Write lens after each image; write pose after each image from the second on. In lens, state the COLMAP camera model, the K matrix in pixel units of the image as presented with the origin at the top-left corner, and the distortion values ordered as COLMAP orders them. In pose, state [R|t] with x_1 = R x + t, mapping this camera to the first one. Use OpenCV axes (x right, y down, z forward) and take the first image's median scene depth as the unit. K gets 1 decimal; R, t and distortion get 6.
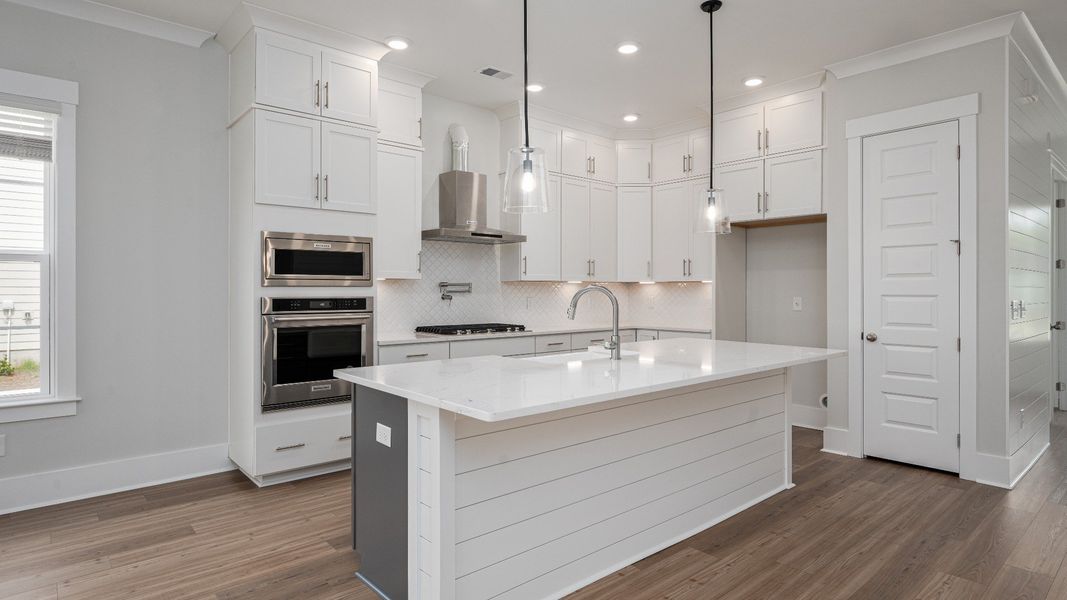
lens RADIAL K [[586.7, 0, 535.5], [0, 586.7, 293.4], [0, 0, 1]] dist [-0.002539, -0.000098]
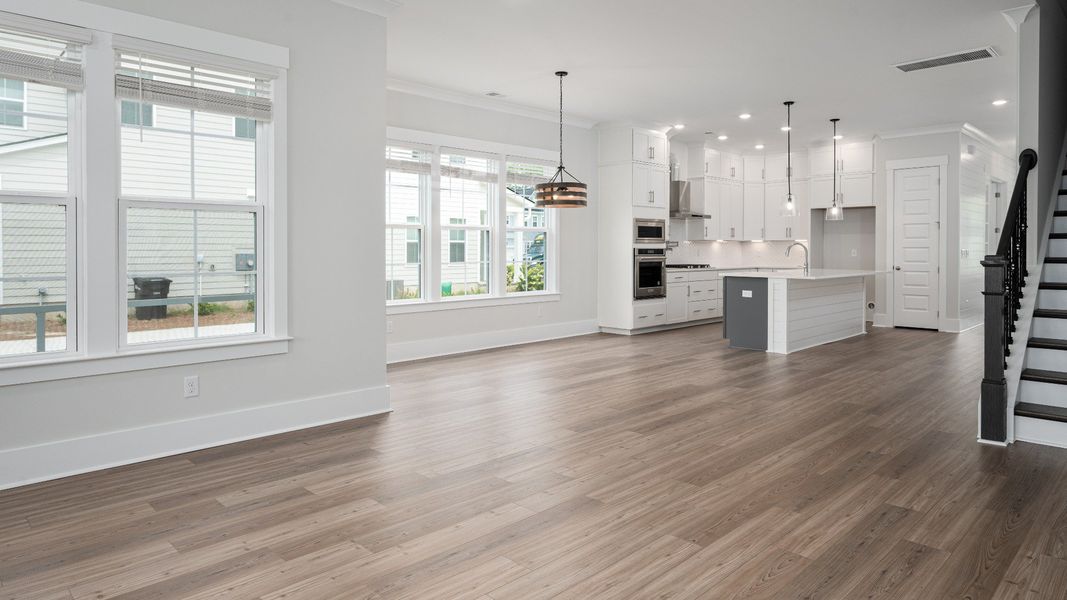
lens RADIAL K [[650.0, 0, 534.3], [0, 650.0, 262.2], [0, 0, 1]] dist [-0.001729, -0.001029]
pose [[0.998463, -0.001972, 0.055389, -0.829431], [0.001090, 0.999872, 0.015958, 0.017528], [-0.055413, -0.015873, 0.998337, -1.207391]]
